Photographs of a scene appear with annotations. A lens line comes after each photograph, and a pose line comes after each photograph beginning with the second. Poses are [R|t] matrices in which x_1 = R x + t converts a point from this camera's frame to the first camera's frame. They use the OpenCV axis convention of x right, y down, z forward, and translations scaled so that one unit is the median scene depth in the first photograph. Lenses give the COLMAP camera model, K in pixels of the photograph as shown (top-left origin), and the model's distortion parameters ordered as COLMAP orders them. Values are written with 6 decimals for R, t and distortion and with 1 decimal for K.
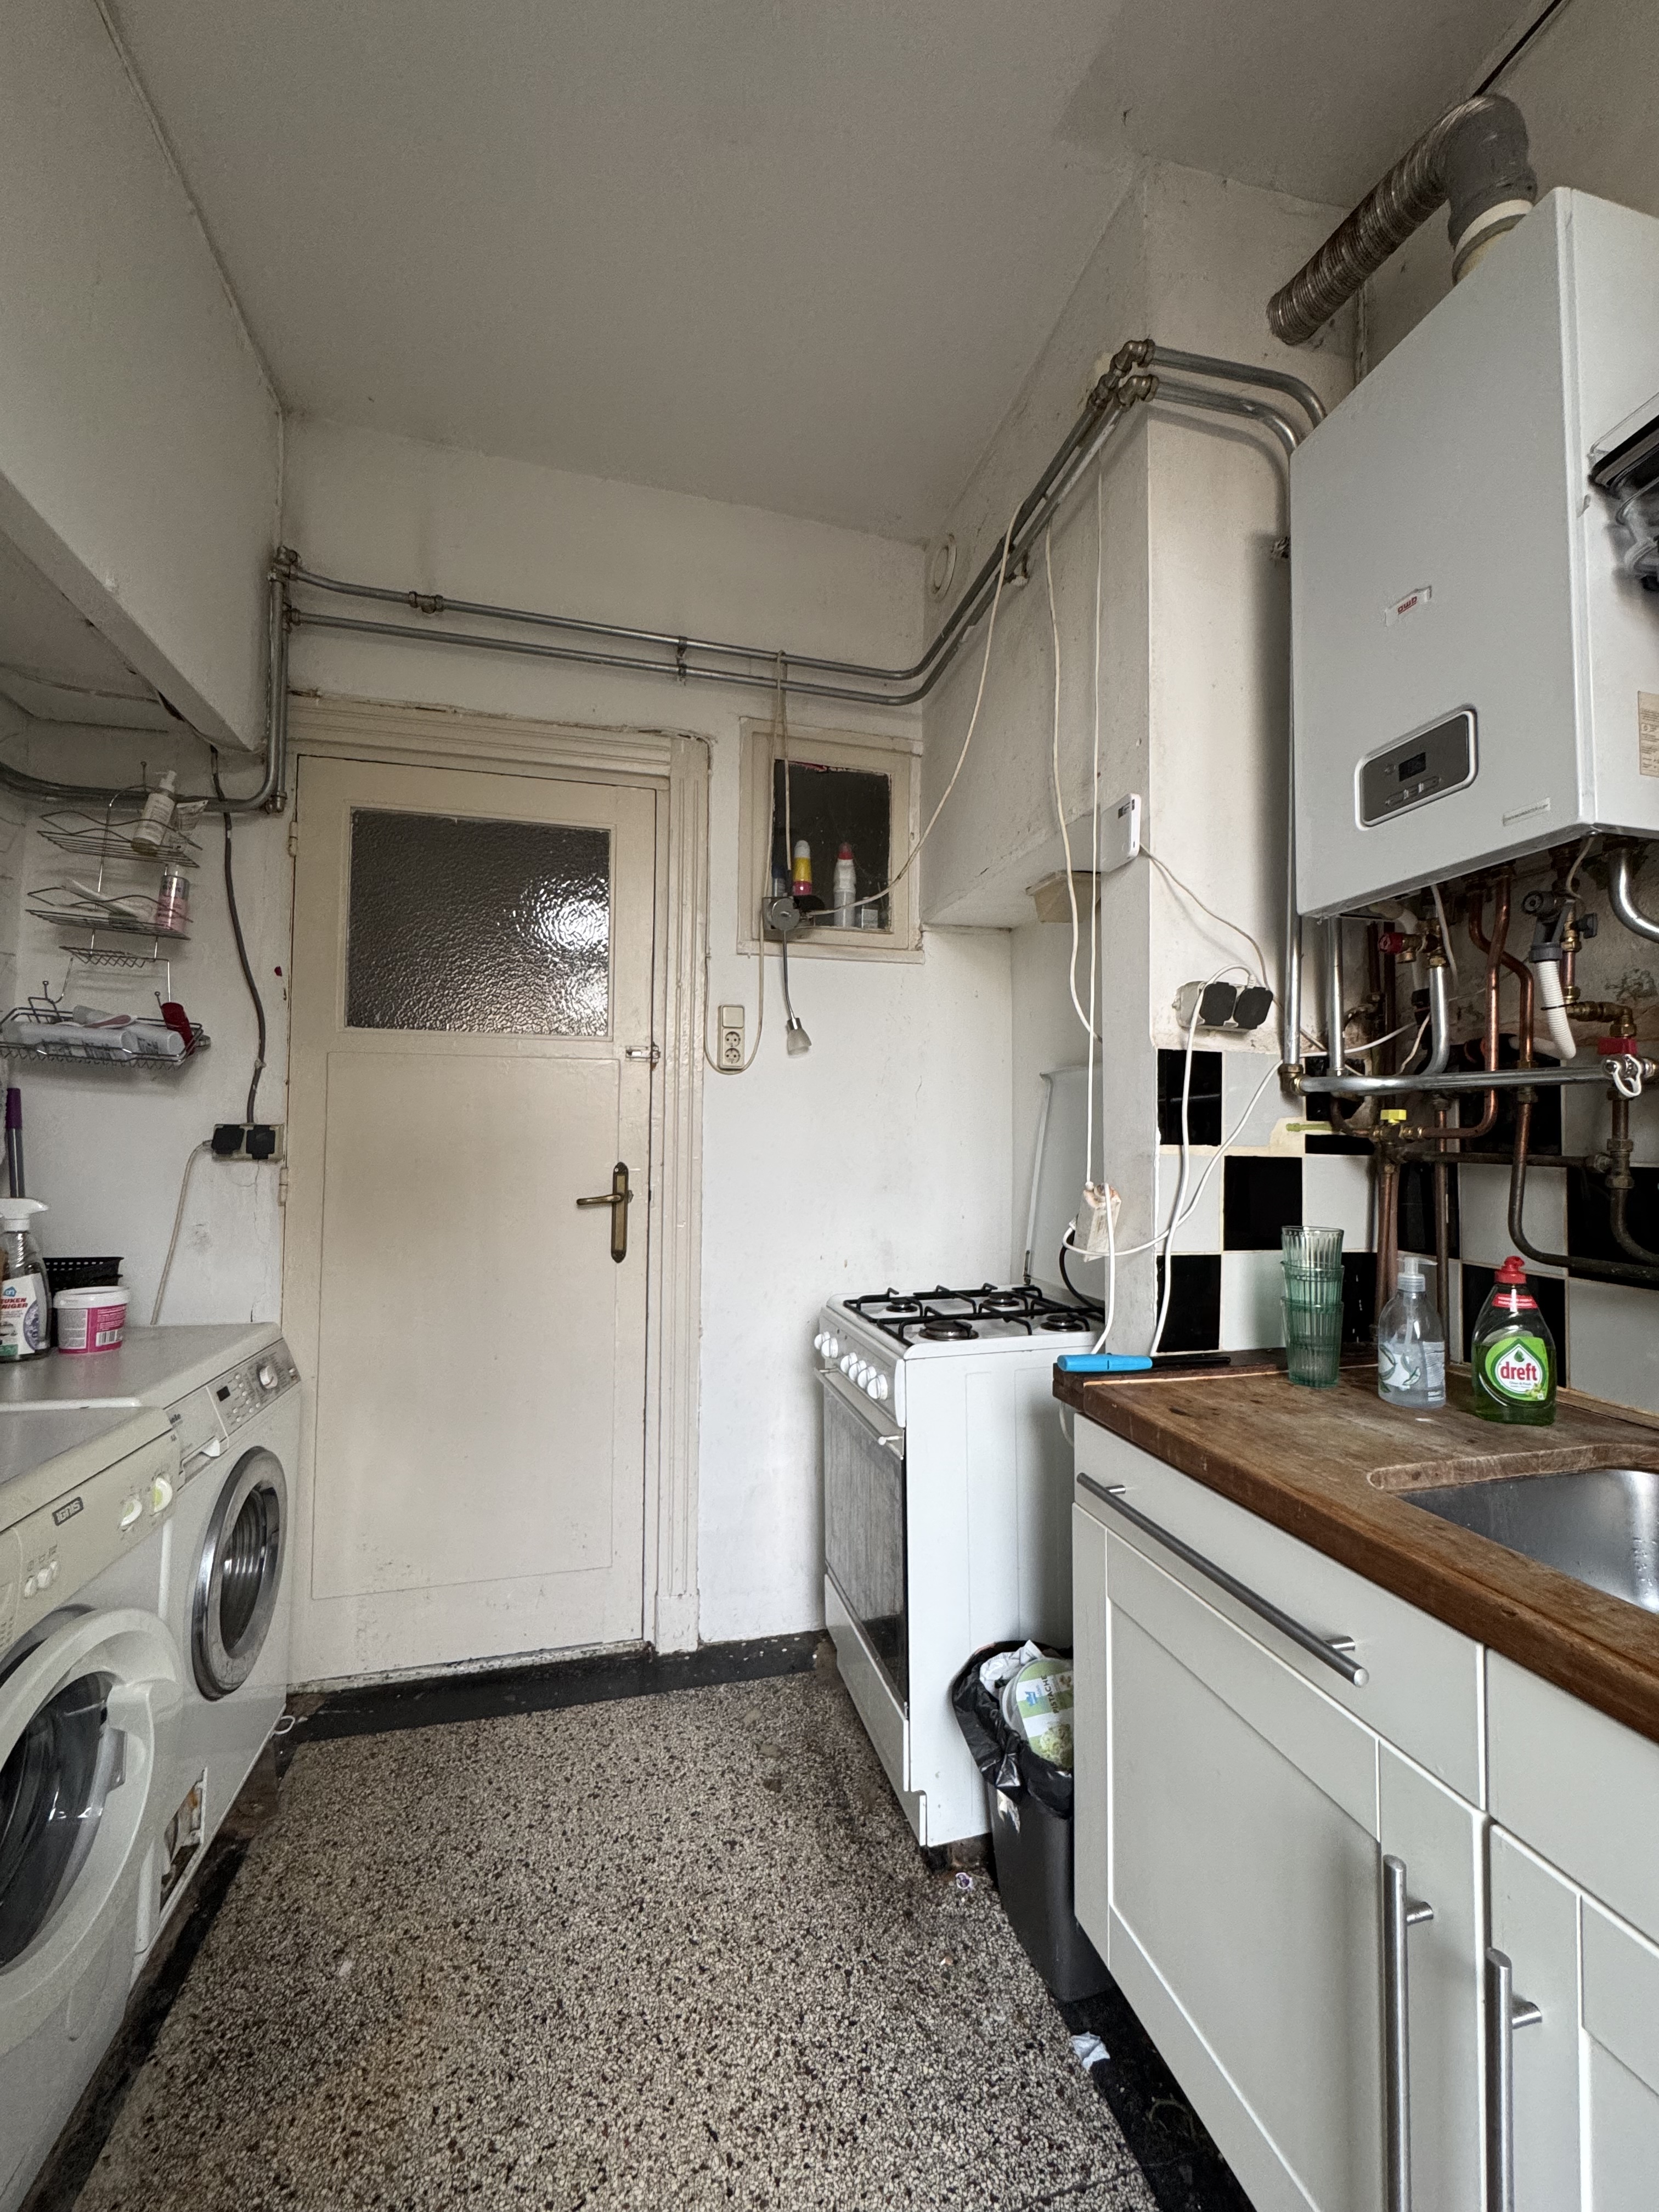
lens RADIAL K [[882.6, 0, 829.5], [0, 882.6, 1106.0], [0, 0, 1]] dist [-0.000896, -0.000057]
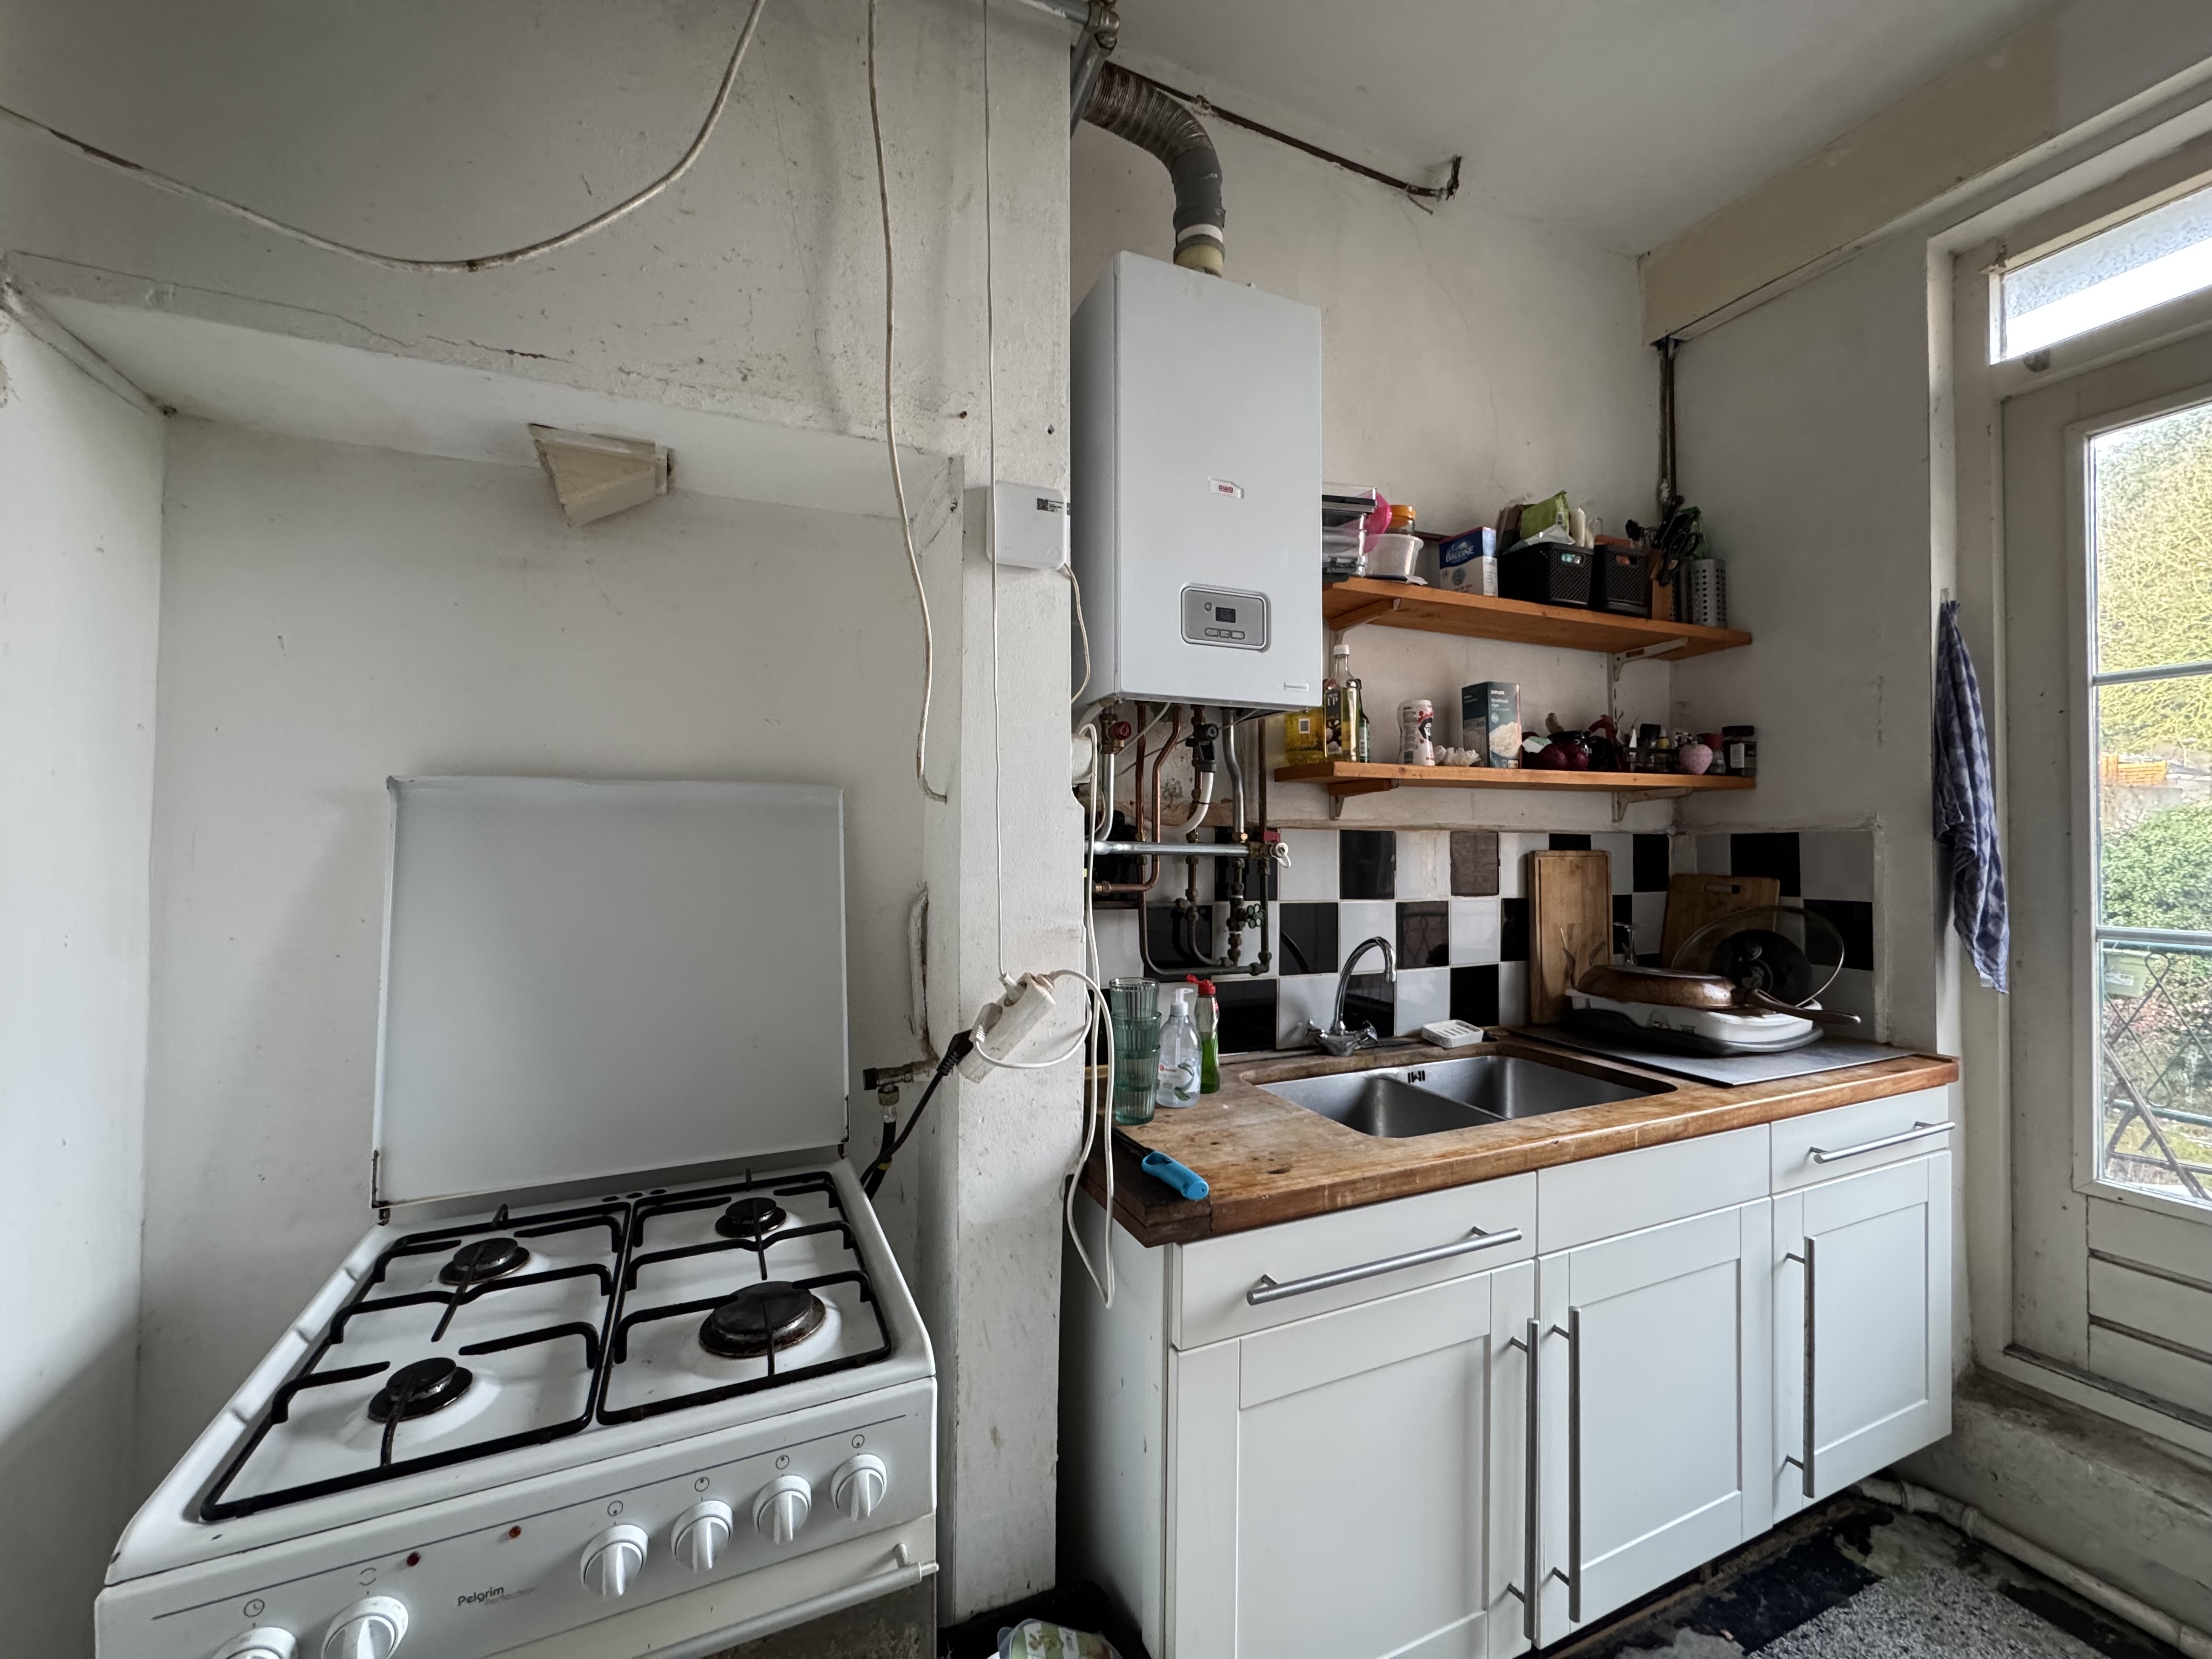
lens RADIAL K [[882.6, 0, 1103.5], [0, 882.6, 830.8], [0, 0, 1]] dist [-0.000896, -0.000057]
pose [[-0.166418, 0.002145, 0.986053, -0.606420], [-0.046356, 0.998875, -0.009996, -0.040716], [-0.984965, -0.047373, -0.166132, 1.381894]]
